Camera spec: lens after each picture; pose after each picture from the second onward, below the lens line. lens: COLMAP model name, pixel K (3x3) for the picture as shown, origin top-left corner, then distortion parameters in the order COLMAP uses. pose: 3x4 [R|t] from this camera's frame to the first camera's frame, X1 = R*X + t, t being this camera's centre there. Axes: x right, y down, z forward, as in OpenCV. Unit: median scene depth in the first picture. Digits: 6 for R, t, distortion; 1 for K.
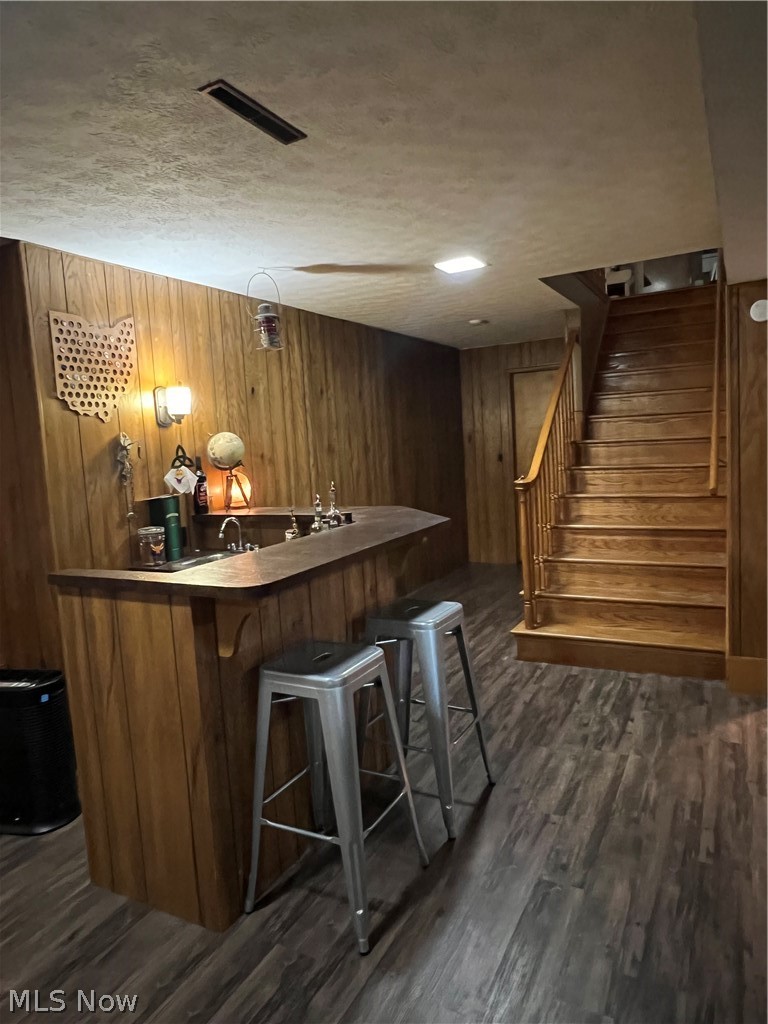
lens RADIAL K [[678.0, 0, 384.8], [0, 678.0, 508.9], [0, 0, 1]] dist [-0.008335, -0.000513]
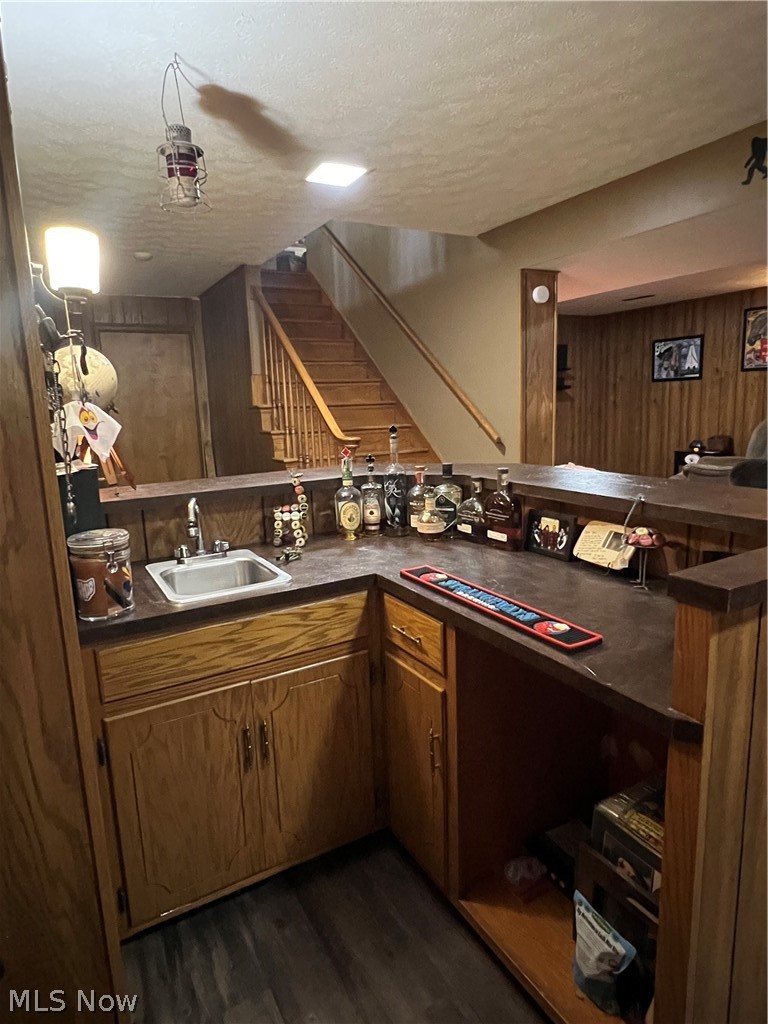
lens RADIAL K [[618.7, 0, 383.8], [0, 618.7, 511.8], [0, 0, 1]] dist [0.000496, -0.000296]
pose [[0.553536, -0.111066, 0.825386, -0.578816], [0.091539, 0.993177, 0.072254, 0.001587], [-0.827779, 0.035560, 0.559926, 0.601777]]
